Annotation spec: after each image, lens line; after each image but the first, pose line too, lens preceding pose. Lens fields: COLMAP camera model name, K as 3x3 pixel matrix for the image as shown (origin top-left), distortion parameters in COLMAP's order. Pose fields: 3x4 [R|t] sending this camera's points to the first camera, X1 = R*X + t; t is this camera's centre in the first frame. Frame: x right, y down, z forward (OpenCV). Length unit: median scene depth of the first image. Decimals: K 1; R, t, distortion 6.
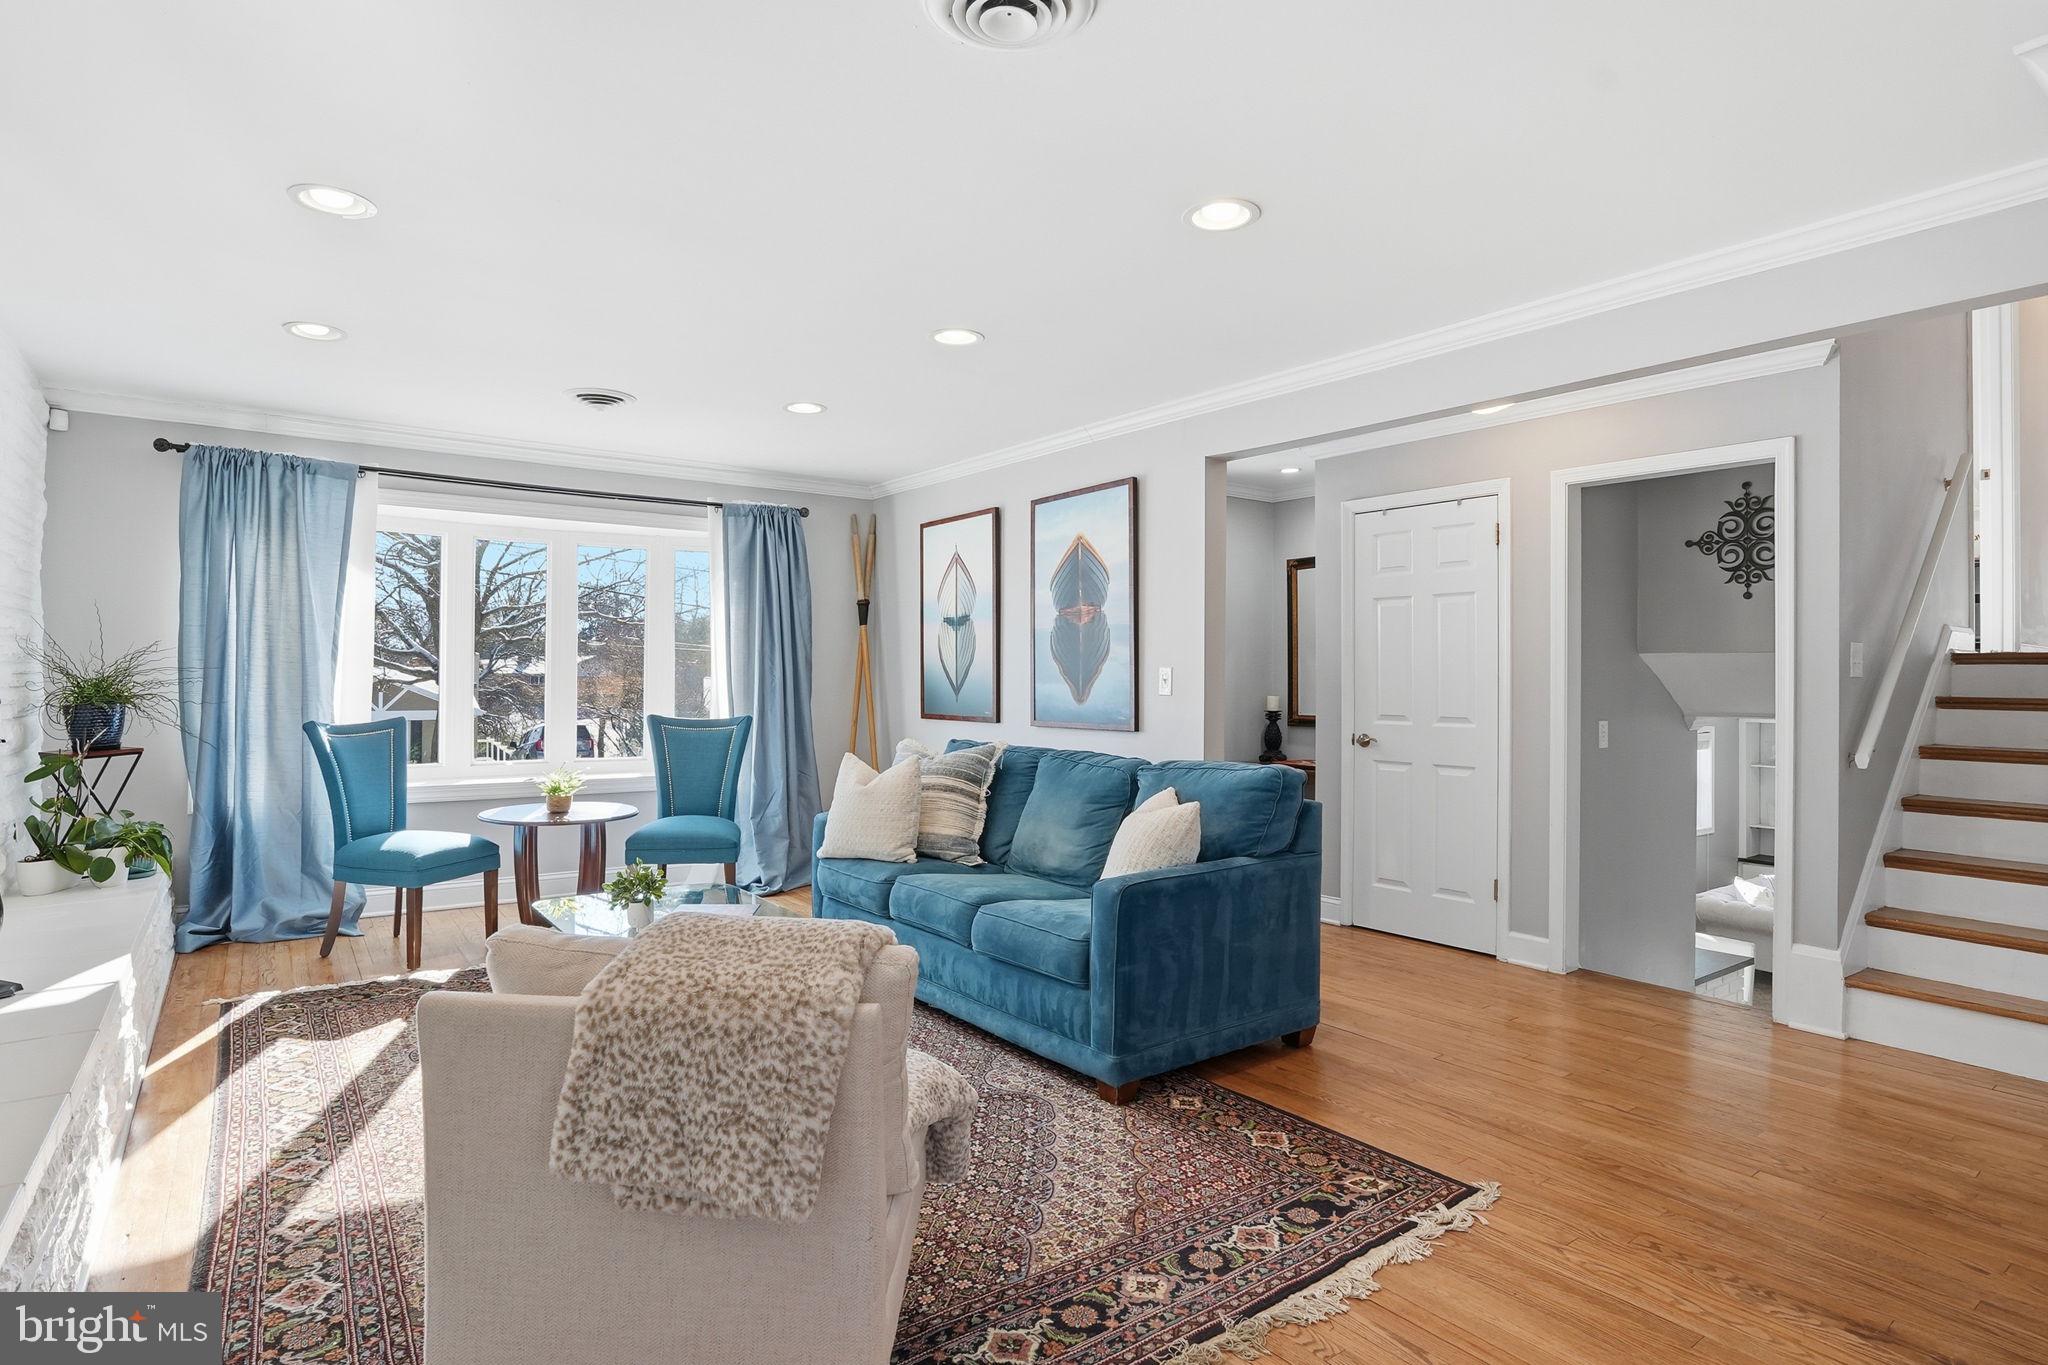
lens RADIAL K [[1054.2, 0, 1039.5], [0, 1054.2, 673.5], [0, 0, 1]] dist [-0.043284, 0.000734]
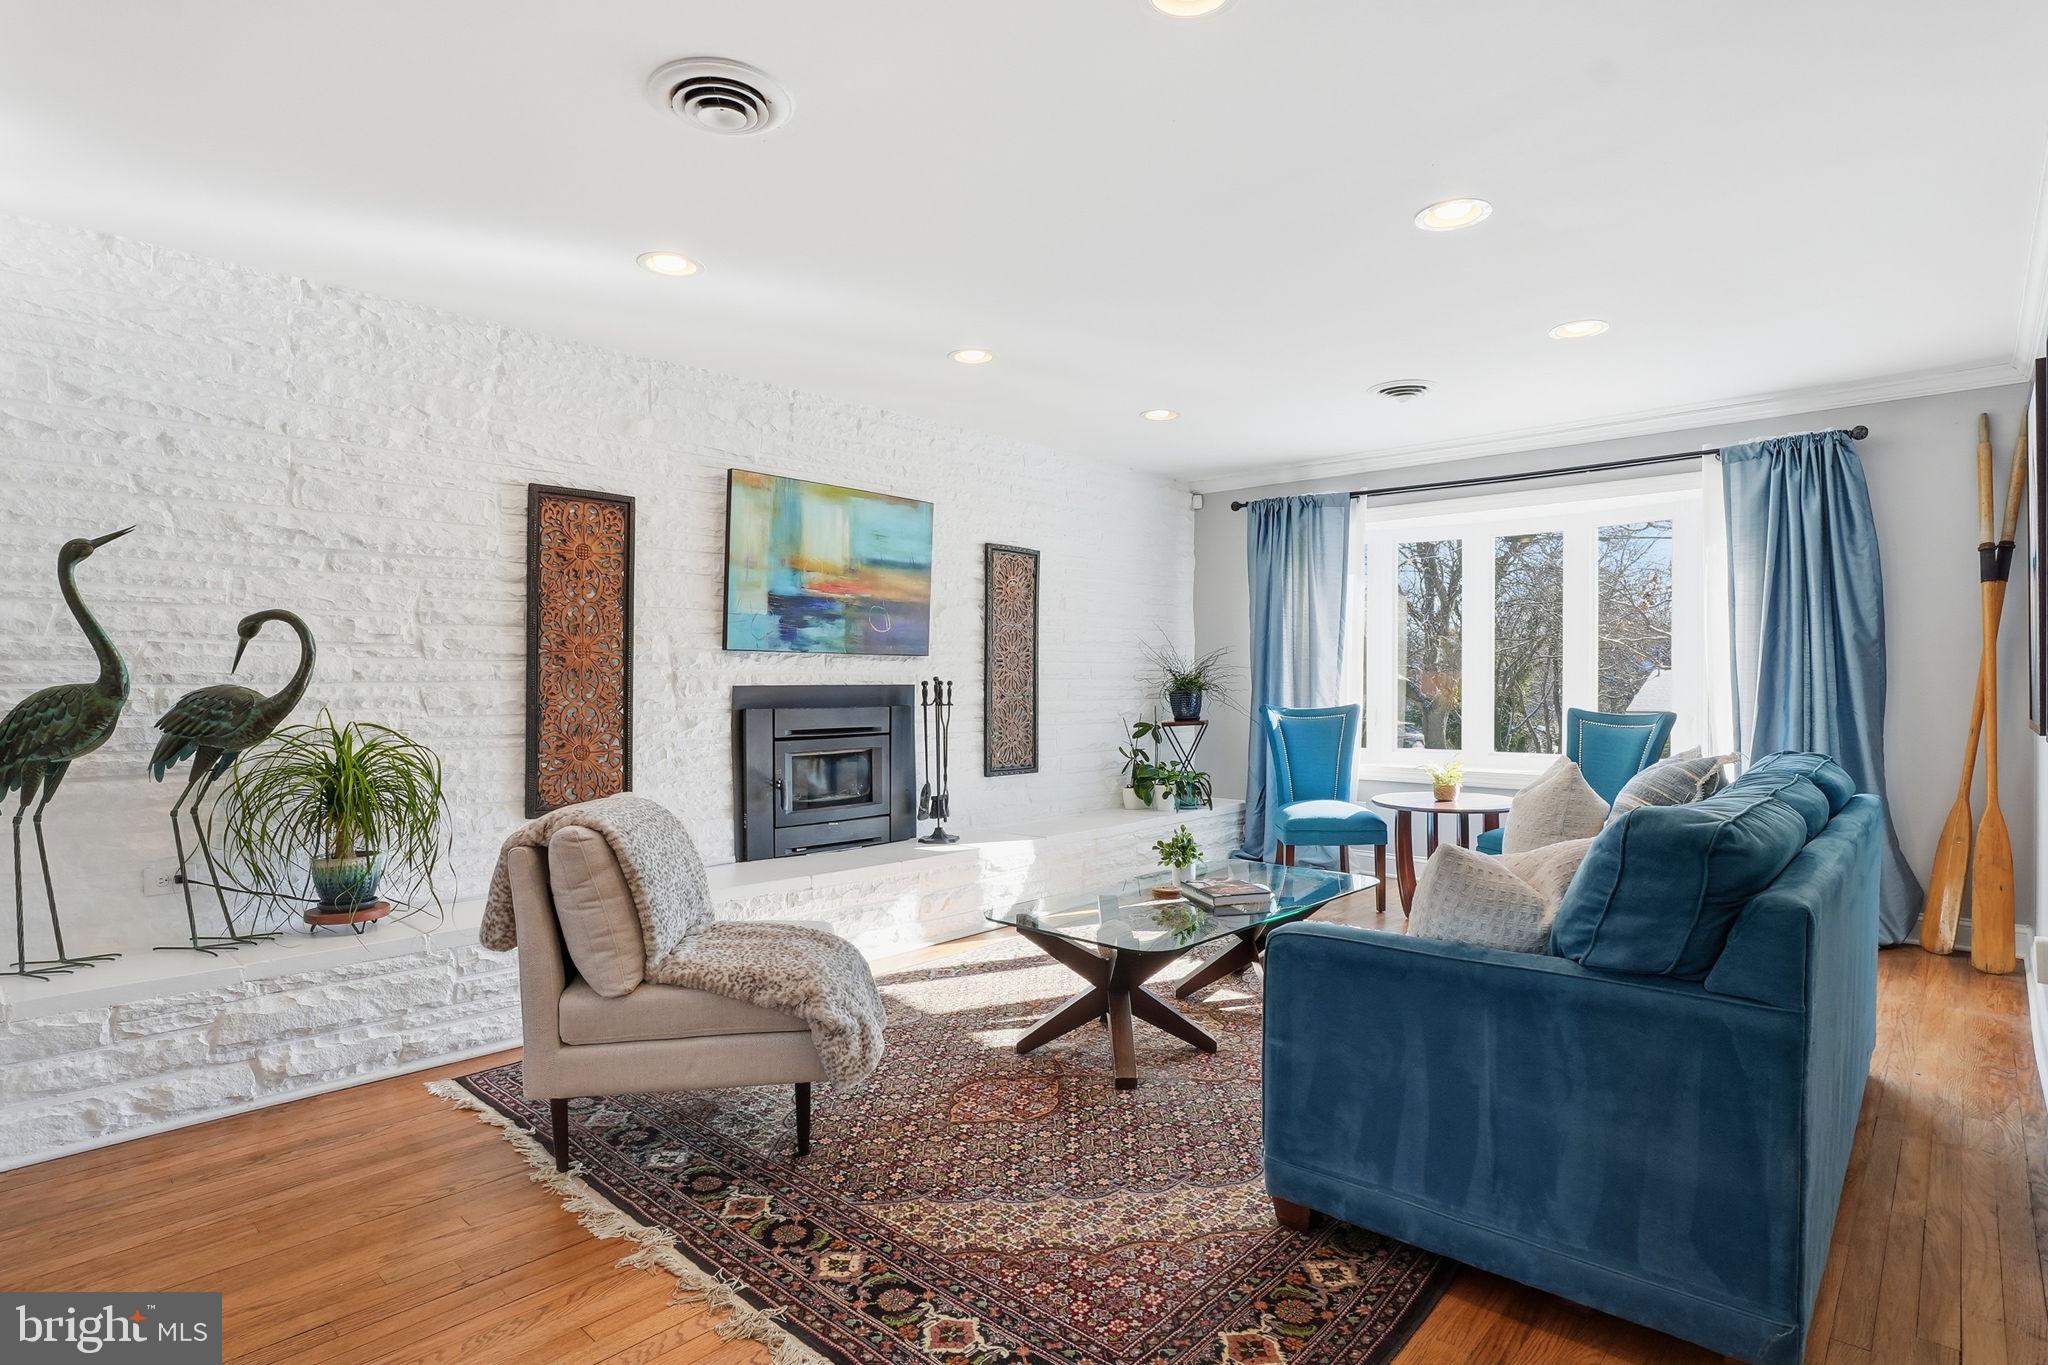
lens RADIAL K [[1054.2, 0, 1040.2], [0, 1054.2, 693.7], [0, 0, 1]] dist [-0.043284, 0.000734]
pose [[0.191671, 0.007655, -0.981429, 0.534602], [0.010152, 0.999901, 0.009782, 0.017313], [0.981407, -0.011838, 0.191574, 0.482964]]
